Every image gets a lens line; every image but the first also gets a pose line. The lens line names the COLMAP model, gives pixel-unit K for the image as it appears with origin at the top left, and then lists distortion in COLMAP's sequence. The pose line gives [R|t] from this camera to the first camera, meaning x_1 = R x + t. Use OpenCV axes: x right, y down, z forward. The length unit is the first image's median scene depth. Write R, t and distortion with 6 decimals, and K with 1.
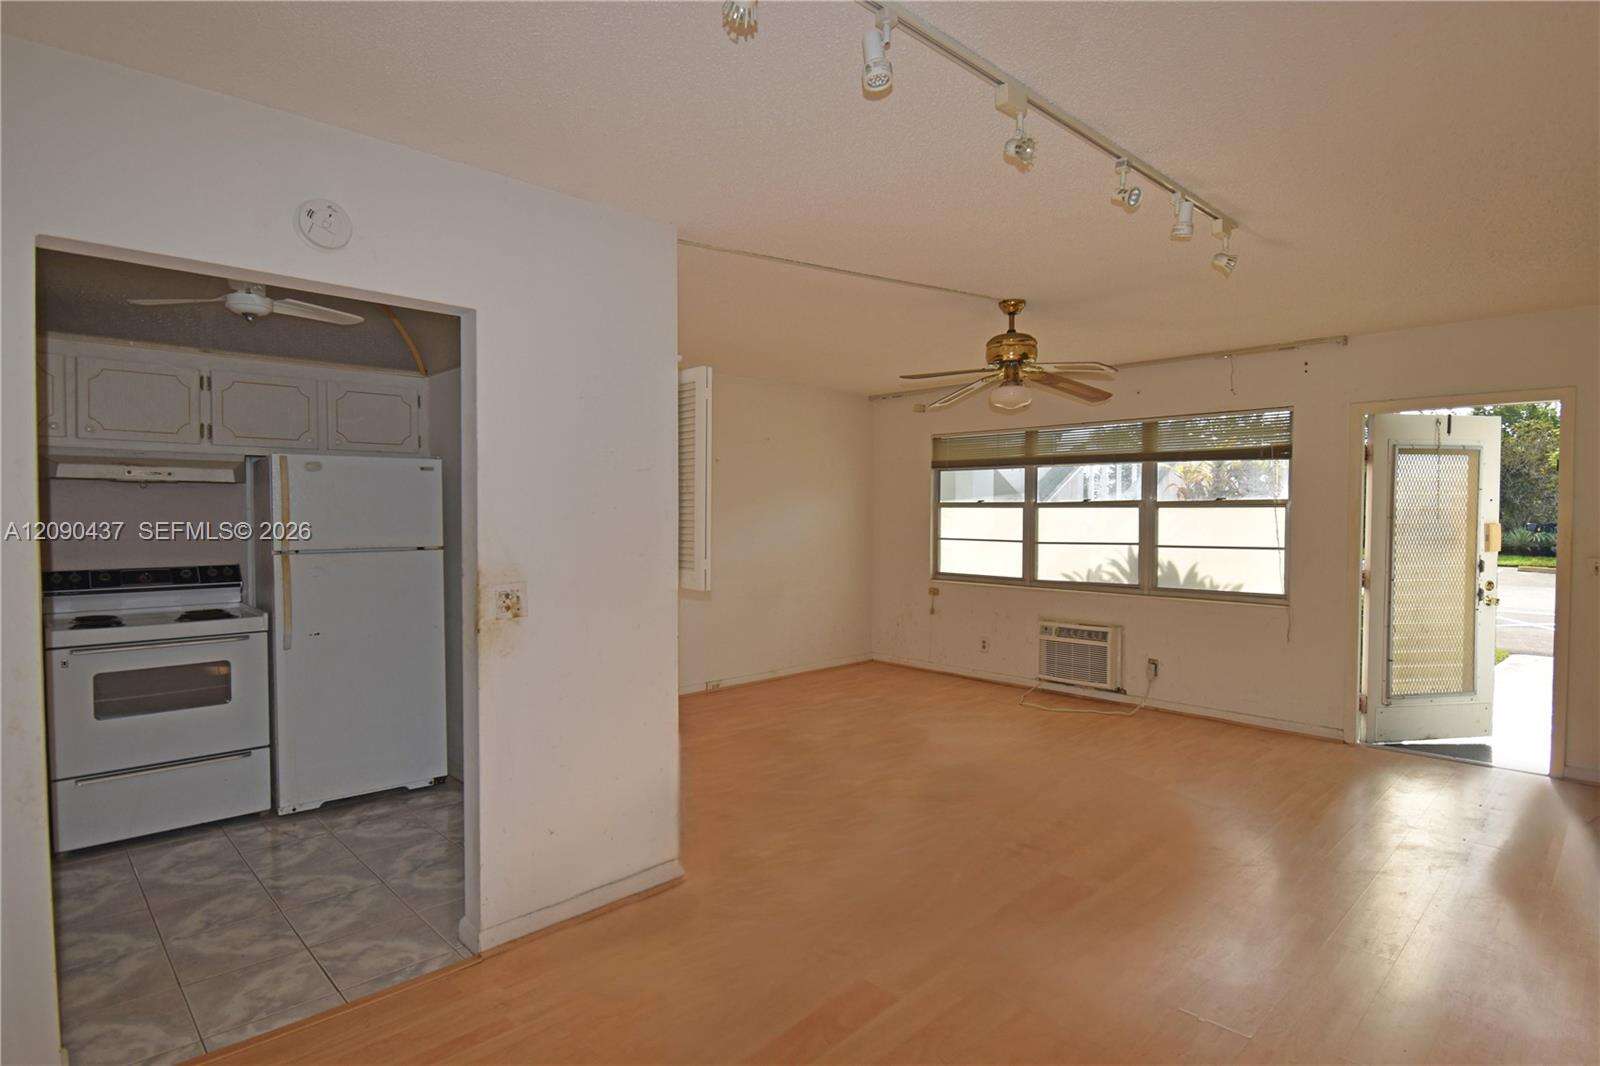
lens RADIAL K [[834.0, 0, 803.3], [0, 834.0, 536.5], [0, 0, 1]] dist [0.017752, -0.027473]
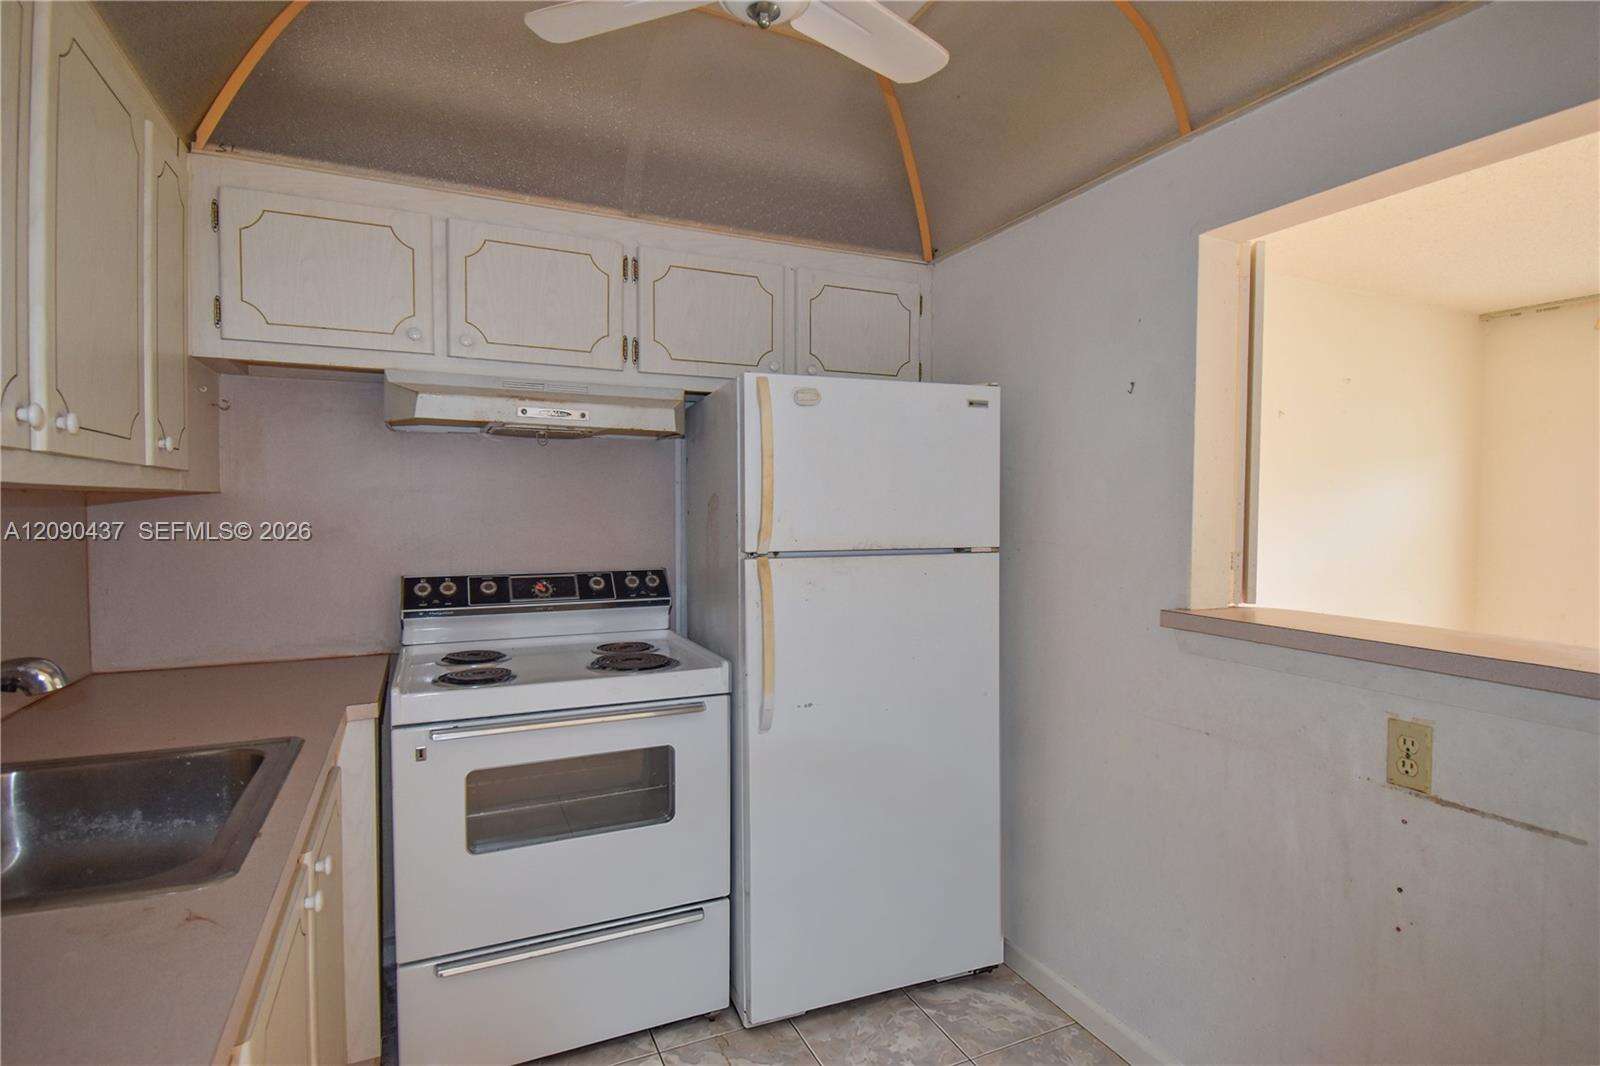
lens RADIAL K [[797.5, 0, 798.8], [0, 797.5, 535.7], [0, 0, 1]] dist [0.019563, -0.028878]
pose [[0.943844, 0.014254, -0.330083, -0.412684], [-0.011611, 0.999883, 0.009979, 0.000956], [0.330186, -0.005586, 0.943899, 0.500645]]
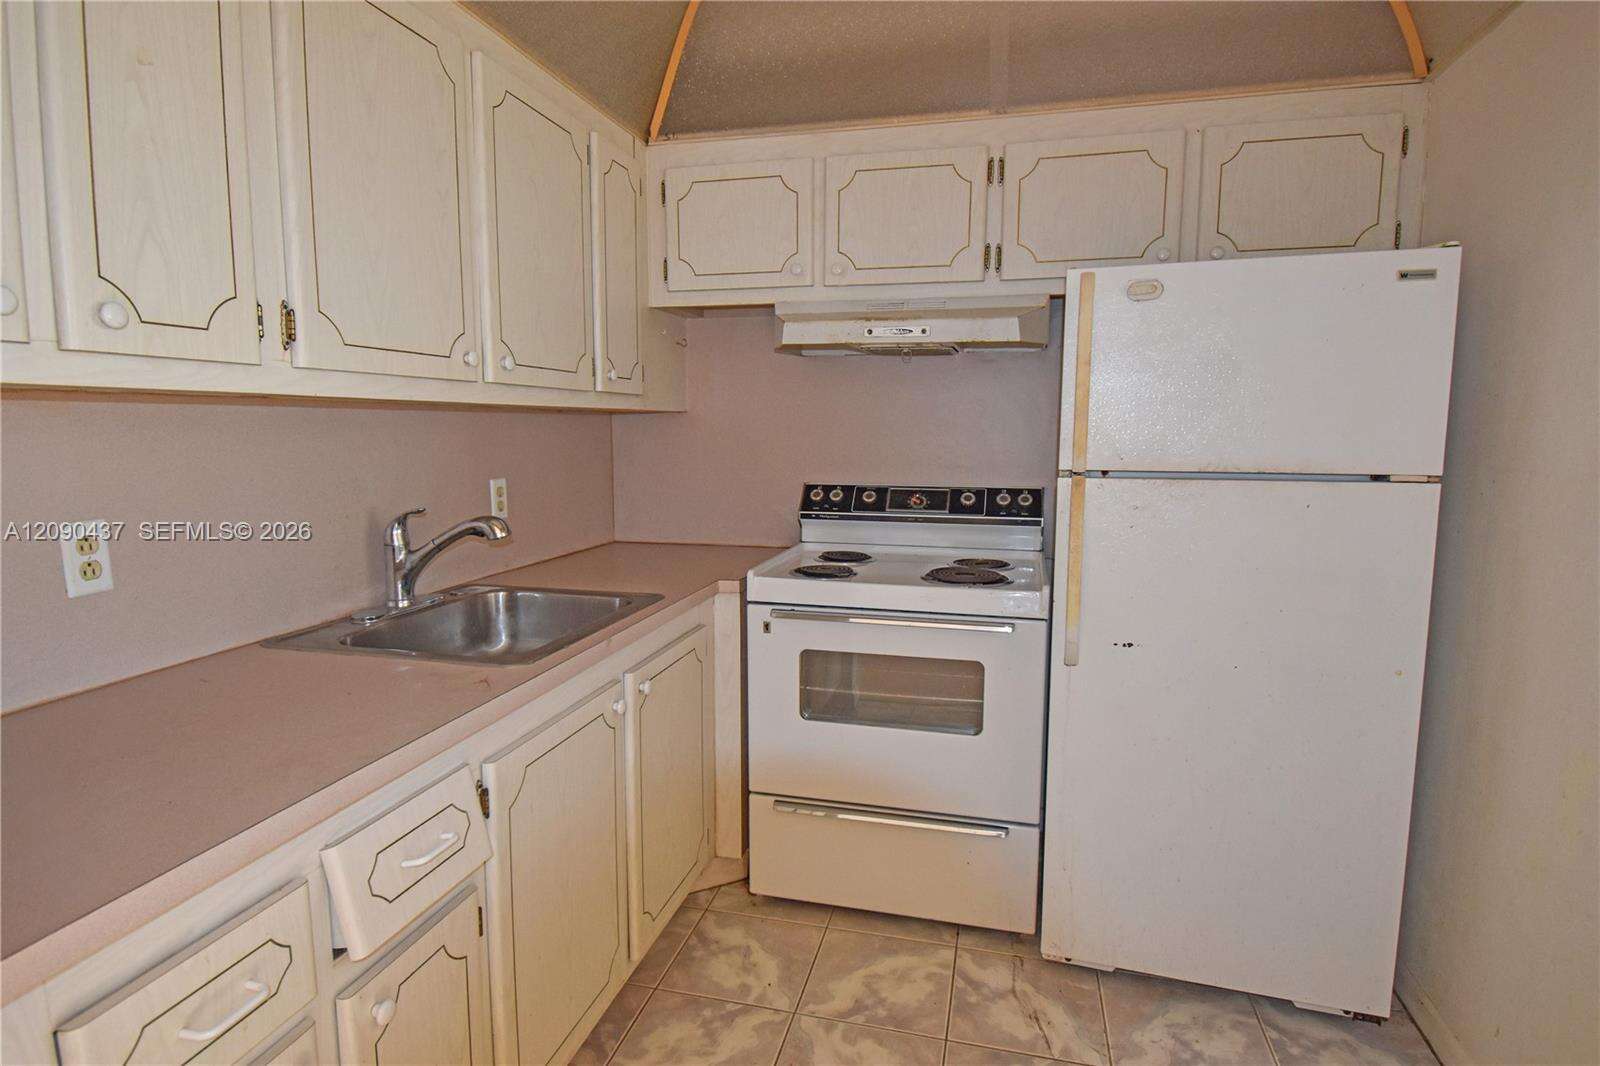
lens RADIAL K [[834.0, 0, 803.3], [0, 834.0, 536.5], [0, 0, 1]] dist [0.017752, -0.027473]
pose [[0.523121, 0.111289, -0.844961, -0.273773], [-0.026725, 0.993092, 0.114253, 0.003891], [0.851839, -0.037187, 0.522482, 0.582196]]
